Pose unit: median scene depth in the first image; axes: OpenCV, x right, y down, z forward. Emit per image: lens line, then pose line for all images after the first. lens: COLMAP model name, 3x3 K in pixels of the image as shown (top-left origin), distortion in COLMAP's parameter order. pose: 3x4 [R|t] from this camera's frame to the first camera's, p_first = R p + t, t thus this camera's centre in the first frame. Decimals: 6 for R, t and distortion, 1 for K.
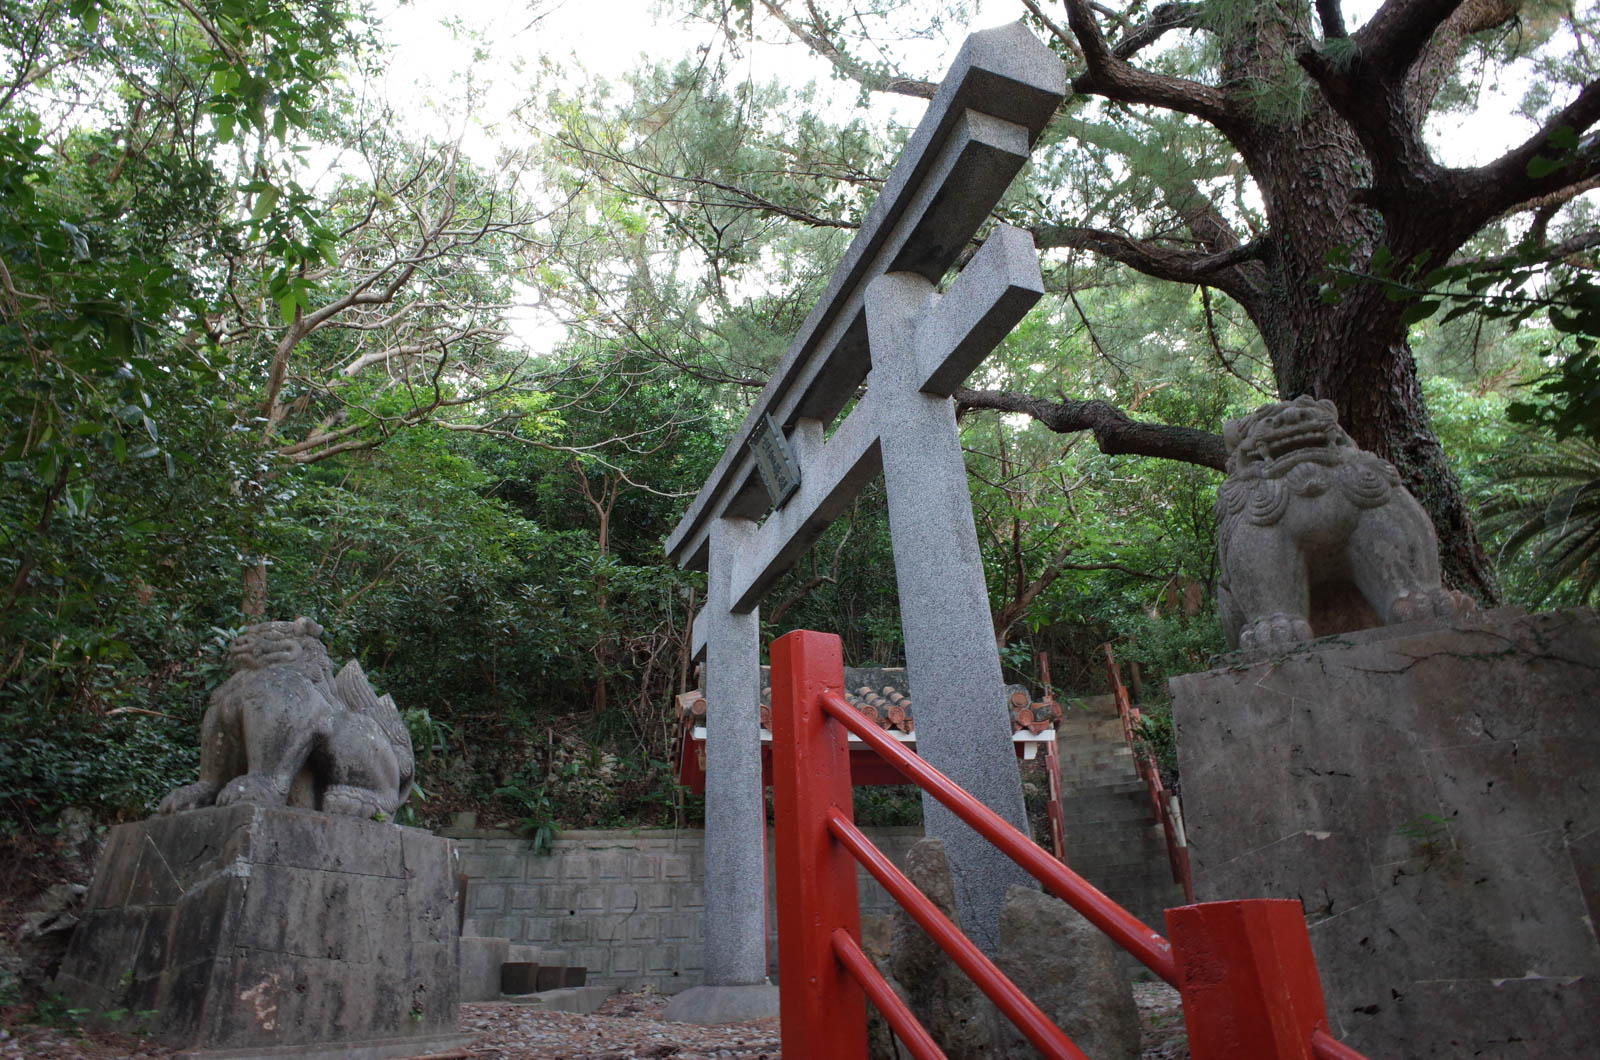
lens RADIAL K [[951.3, 0, 800.0], [0, 951.3, 530.0], [0, 0, 1]] dist [-0.051668, 0.001493]
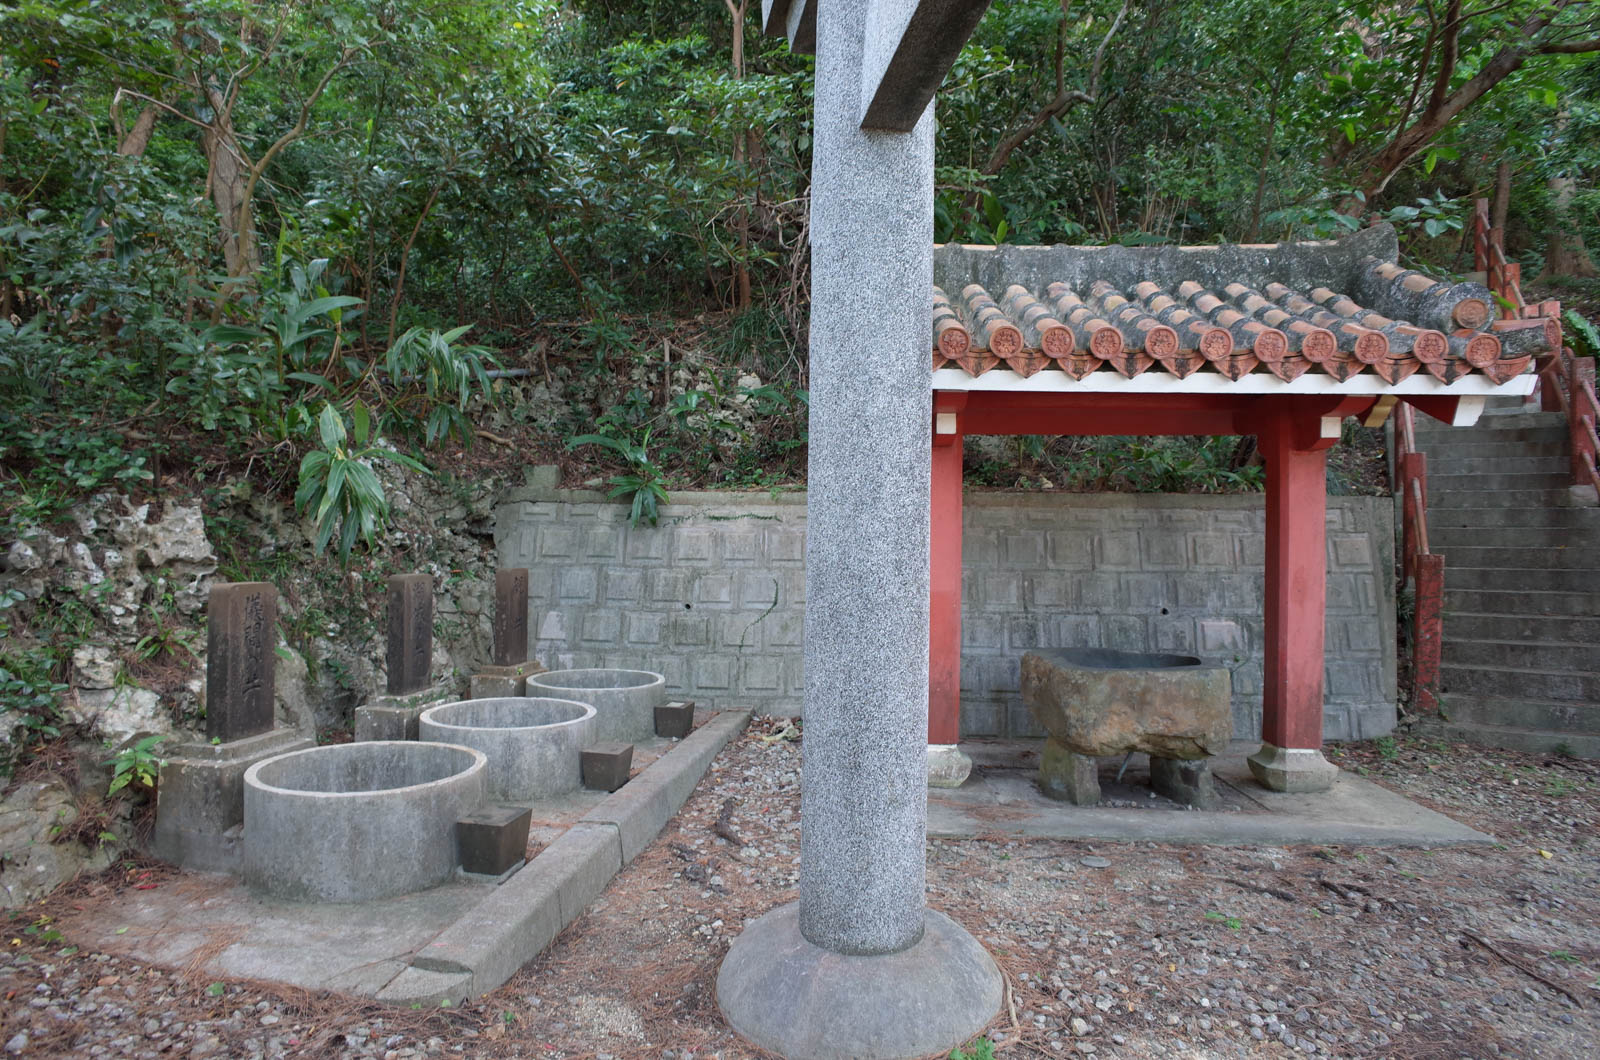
lens RADIAL K [[951.3, 0, 800.0], [0, 951.3, 530.0], [0, 0, 1]] dist [-0.051668, 0.001493]
pose [[0.974476, 0.041784, -0.220569, -0.000994], [0.057393, 0.903504, 0.424720, 0.047916], [0.217031, -0.426539, 0.878044, 0.386695]]
